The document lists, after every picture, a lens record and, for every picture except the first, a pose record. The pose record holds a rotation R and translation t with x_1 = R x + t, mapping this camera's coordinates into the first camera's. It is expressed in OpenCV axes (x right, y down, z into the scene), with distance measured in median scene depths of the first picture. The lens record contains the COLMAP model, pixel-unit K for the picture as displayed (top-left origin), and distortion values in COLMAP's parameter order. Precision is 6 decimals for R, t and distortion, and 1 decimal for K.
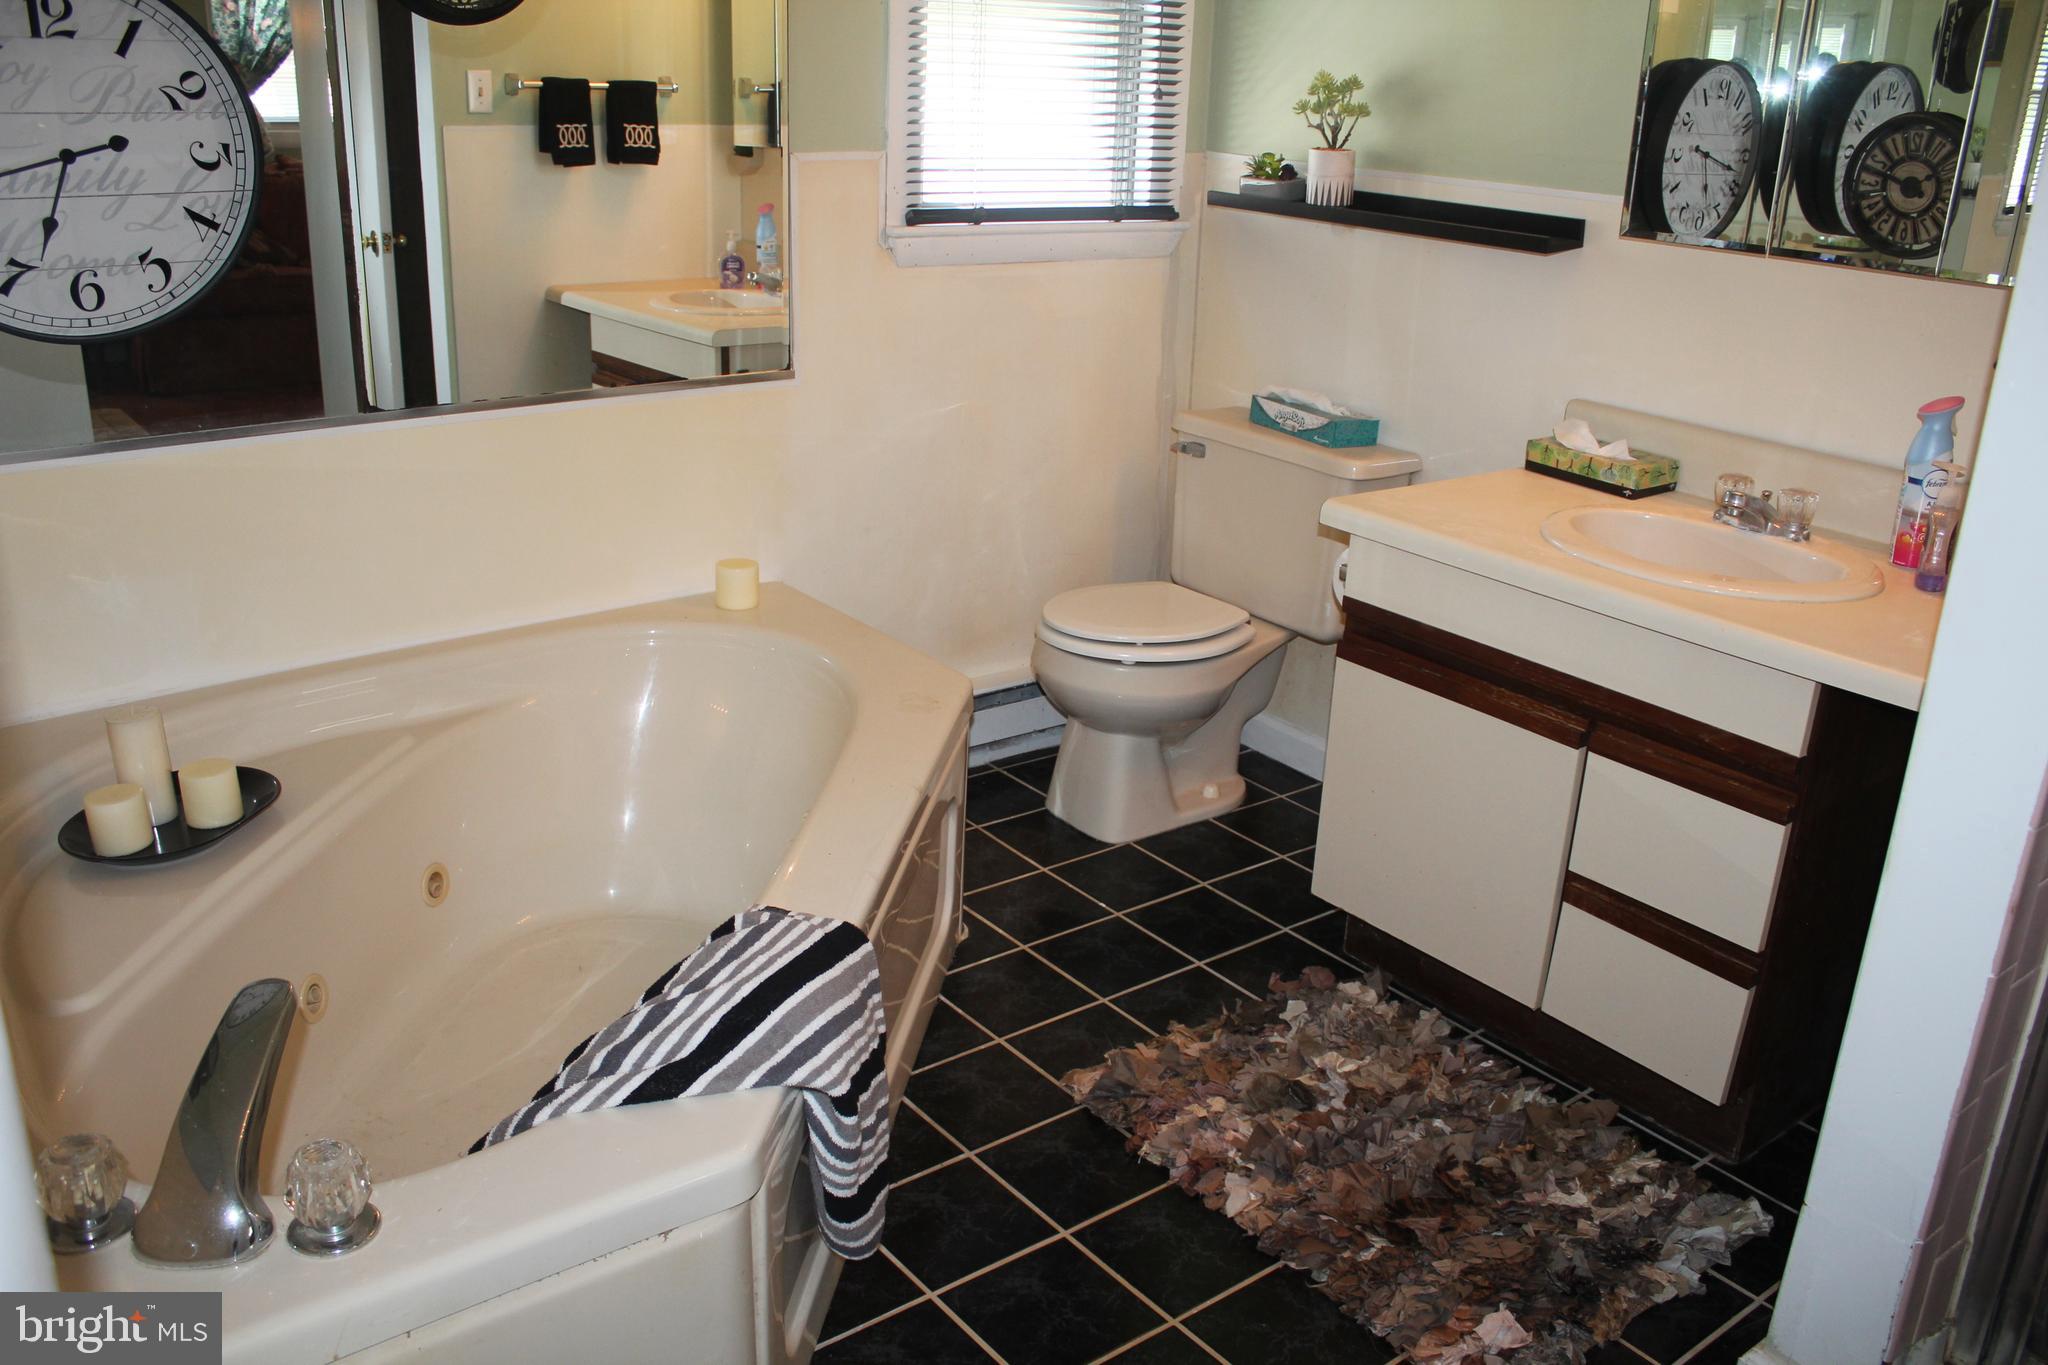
lens RADIAL K [[1681.5, 0, 1028.8], [0, 1681.5, 668.0], [0, 0, 1]] dist [-0.159202, 0.116637]
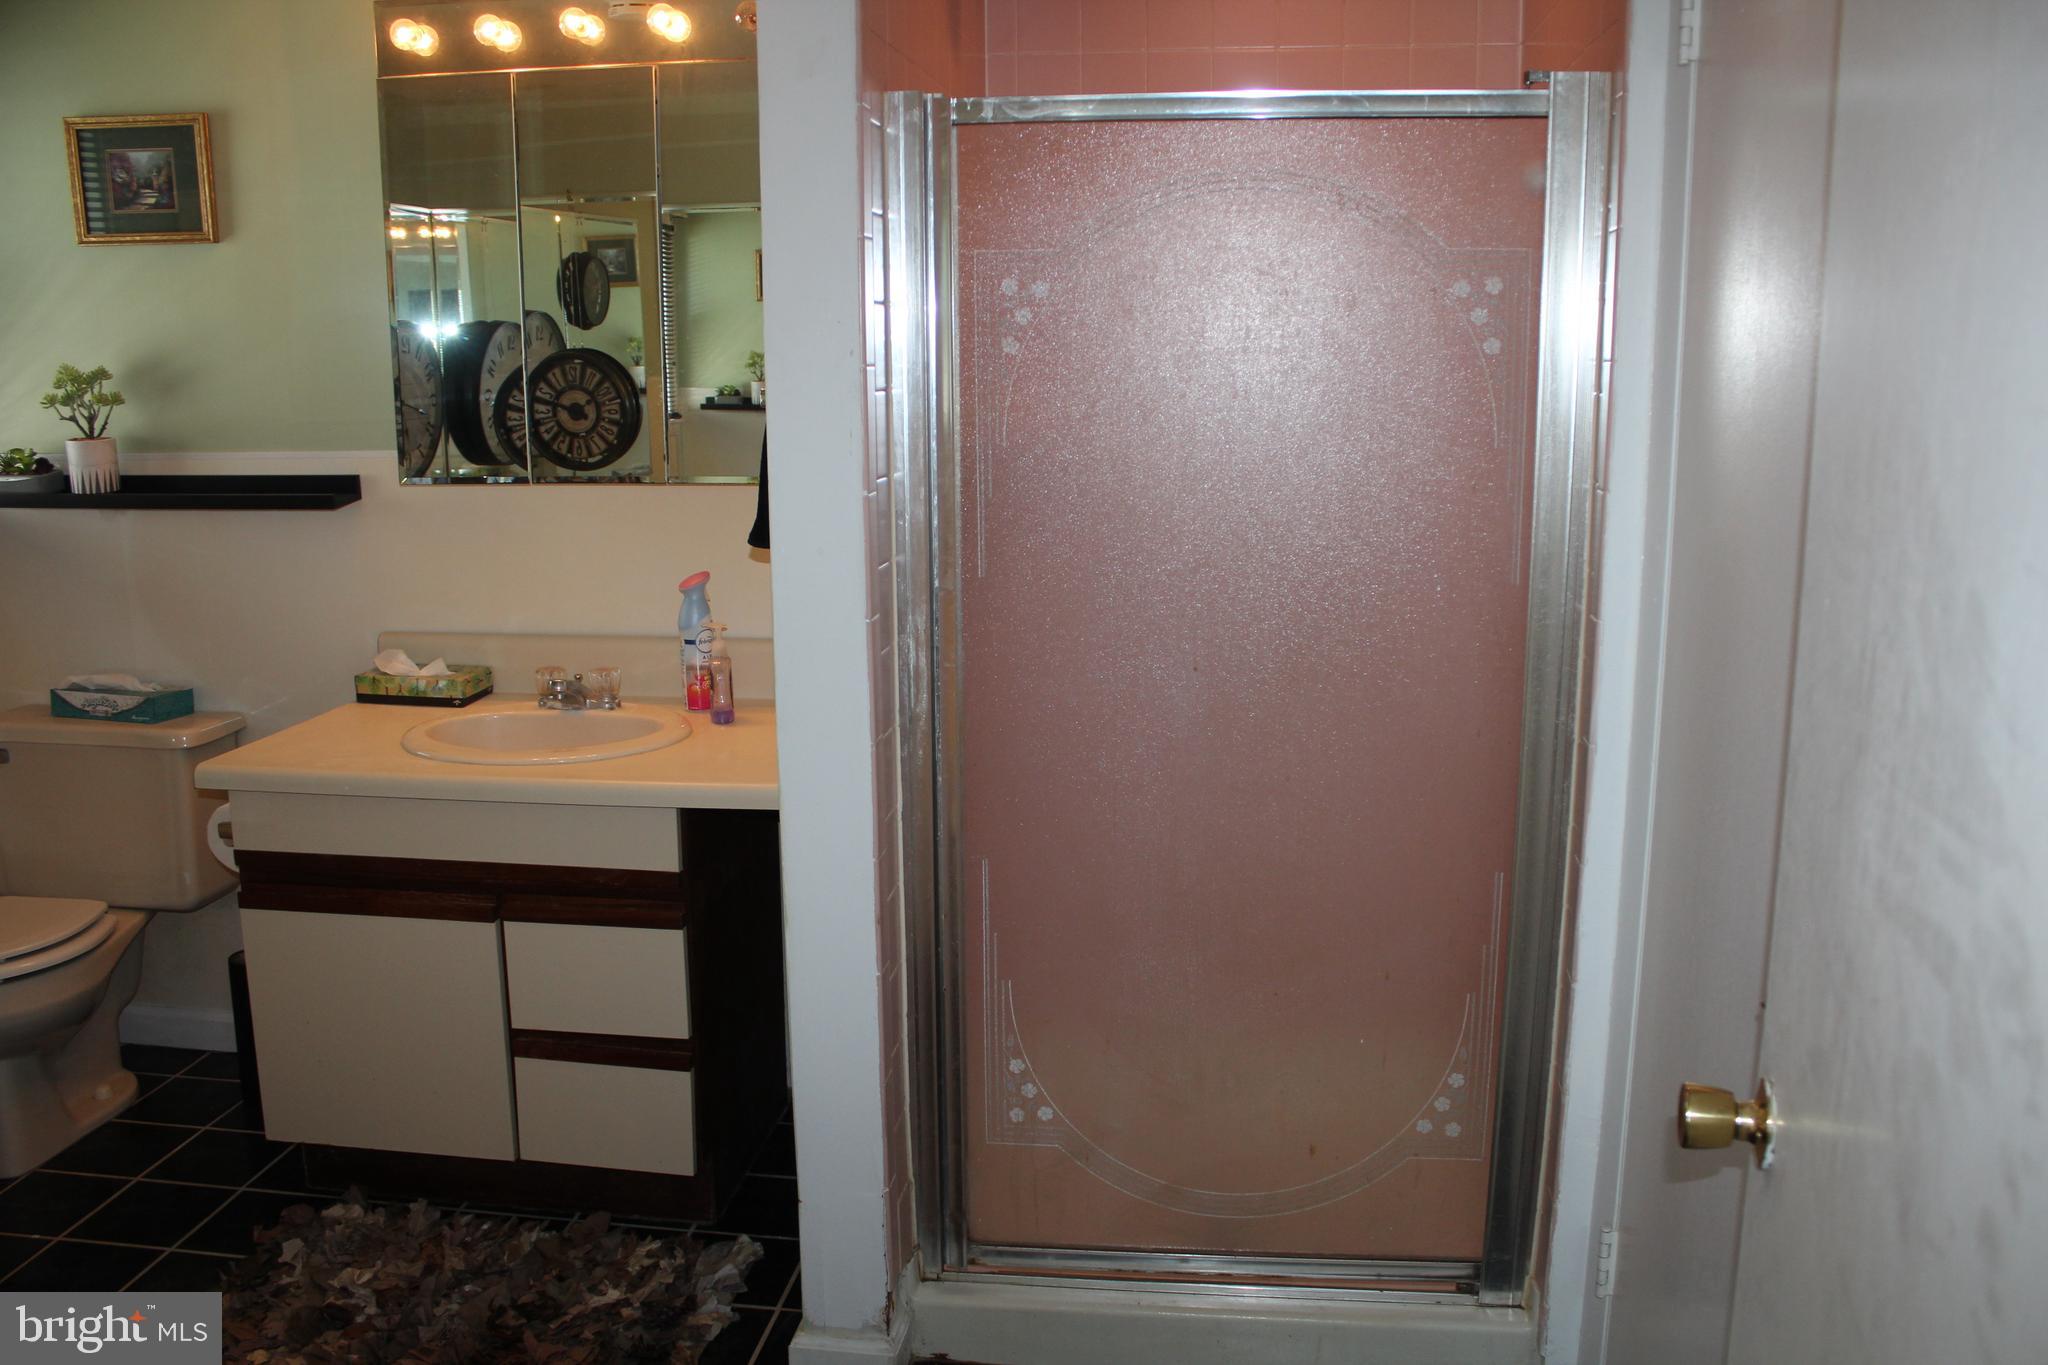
lens RADIAL K [[1681.5, 0, 1028.8], [0, 1681.5, 668.0], [0, 0, 1]] dist [-0.159202, 0.116637]
pose [[0.707128, -0.174627, 0.685183, -0.140726], [0.268464, 0.962768, -0.031690, 0.013634], [-0.654139, 0.206356, 0.727681, -0.099414]]
